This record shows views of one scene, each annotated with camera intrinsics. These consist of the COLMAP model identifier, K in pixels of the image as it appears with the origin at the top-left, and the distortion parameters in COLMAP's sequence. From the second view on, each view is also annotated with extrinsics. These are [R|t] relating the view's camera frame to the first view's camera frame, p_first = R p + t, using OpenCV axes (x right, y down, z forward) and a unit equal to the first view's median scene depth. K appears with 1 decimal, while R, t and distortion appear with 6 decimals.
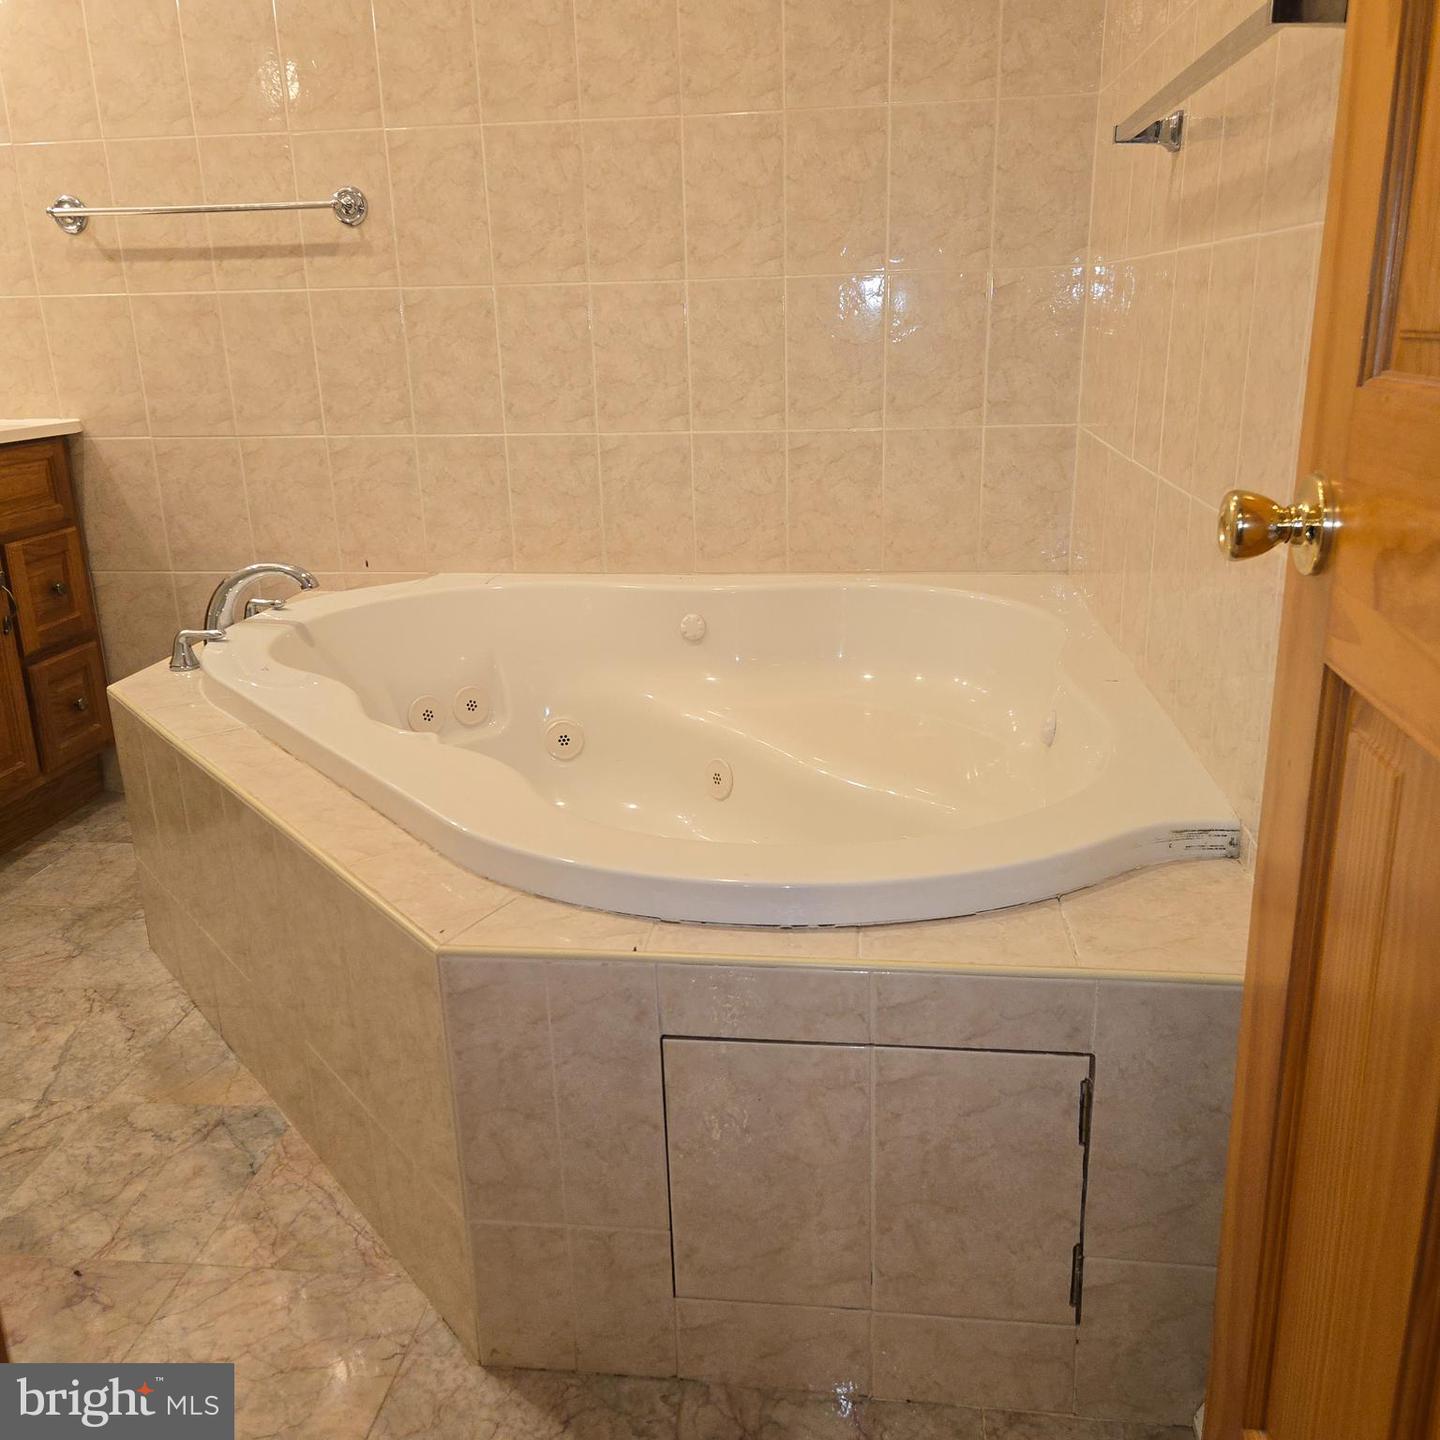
lens RADIAL K [[1279.9, 0, 715.8], [0, 1279.9, 713.0], [0, 0, 1]] dist [0.071072, -0.033354]
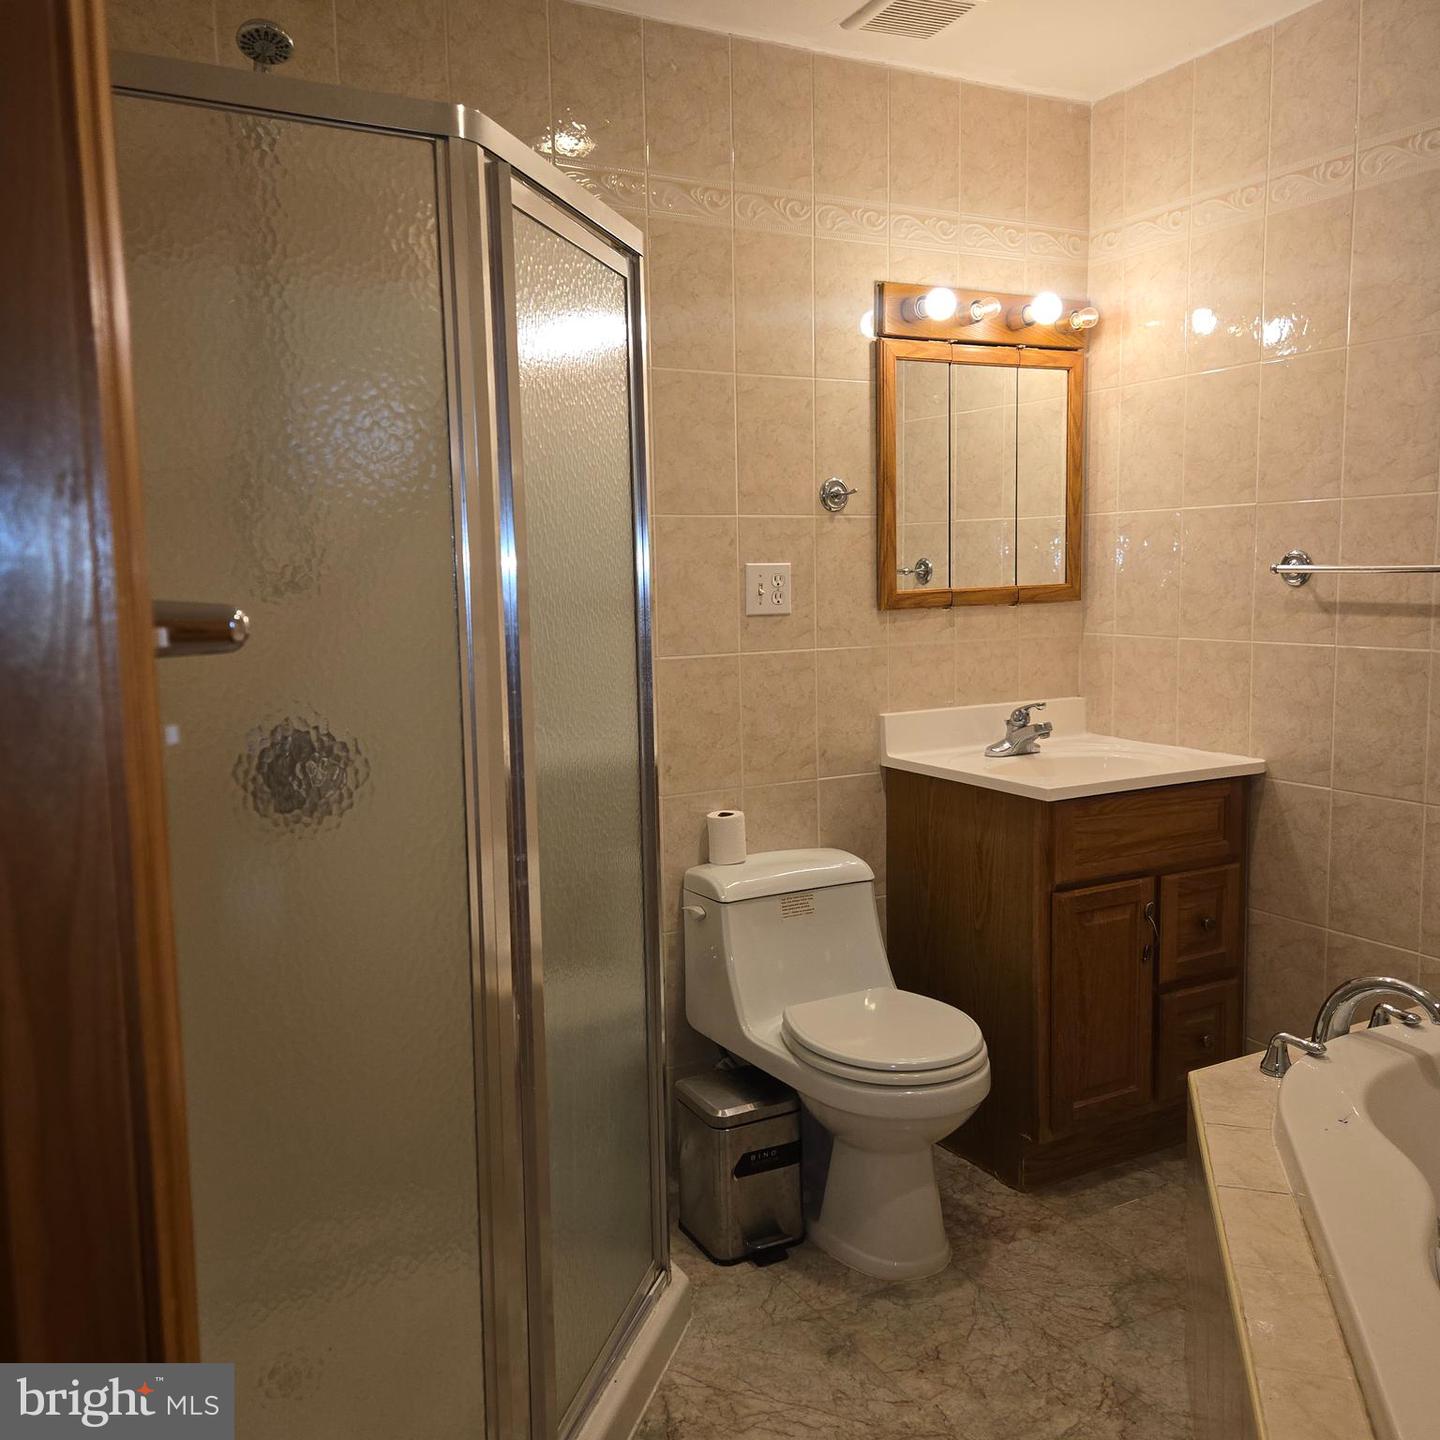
lens RADIAL K [[1279.9, 0, 722.3], [0, 1279.9, 720.3], [0, 0, 1]] dist [0.071072, -0.033354]
pose [[0.588581, 0.111079, -0.800771, 0.053716], [-0.230636, 0.972423, -0.034632, -0.132125], [0.774841, 0.205071, 0.597969, 0.092918]]
